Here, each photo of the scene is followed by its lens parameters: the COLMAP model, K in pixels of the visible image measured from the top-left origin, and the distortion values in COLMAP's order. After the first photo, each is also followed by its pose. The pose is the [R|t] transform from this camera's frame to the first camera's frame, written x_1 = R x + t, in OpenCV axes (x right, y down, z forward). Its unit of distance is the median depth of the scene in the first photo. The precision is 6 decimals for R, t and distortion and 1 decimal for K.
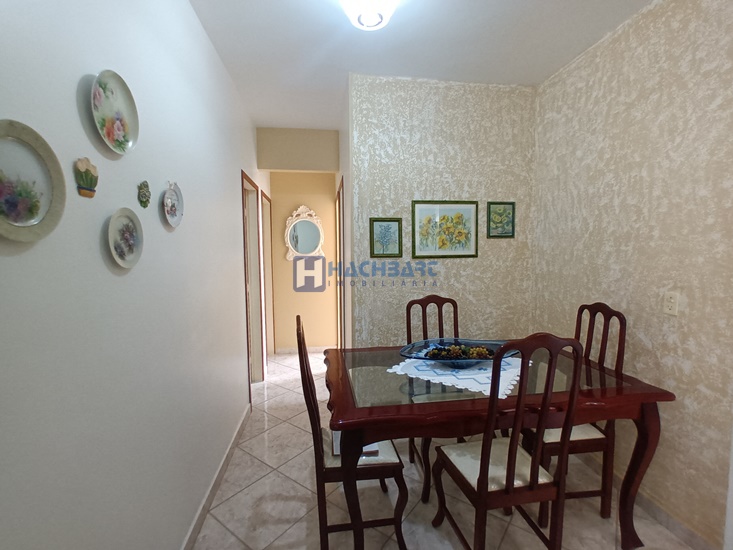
lens RADIAL K [[341.6, 0, 368.8], [0, 341.6, 273.7], [0, 0, 1]] dist [0.001205, 0.001520]
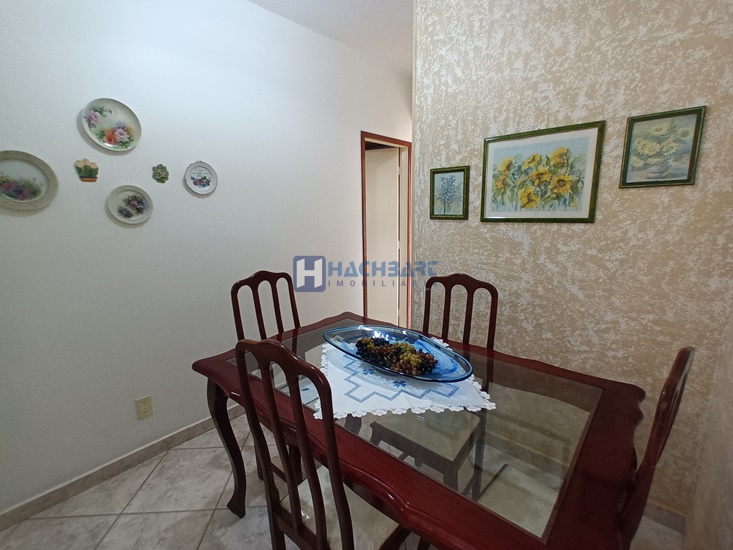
lens RADIAL K [[341.6, 0, 368.8], [0, 341.6, 273.7], [0, 0, 1]] dist [0.001205, 0.001520]
pose [[0.644191, 0.143945, -0.751197, 0.537309], [-0.046640, 0.987696, 0.149267, -0.032911], [0.763441, -0.061121, 0.642979, 0.345543]]
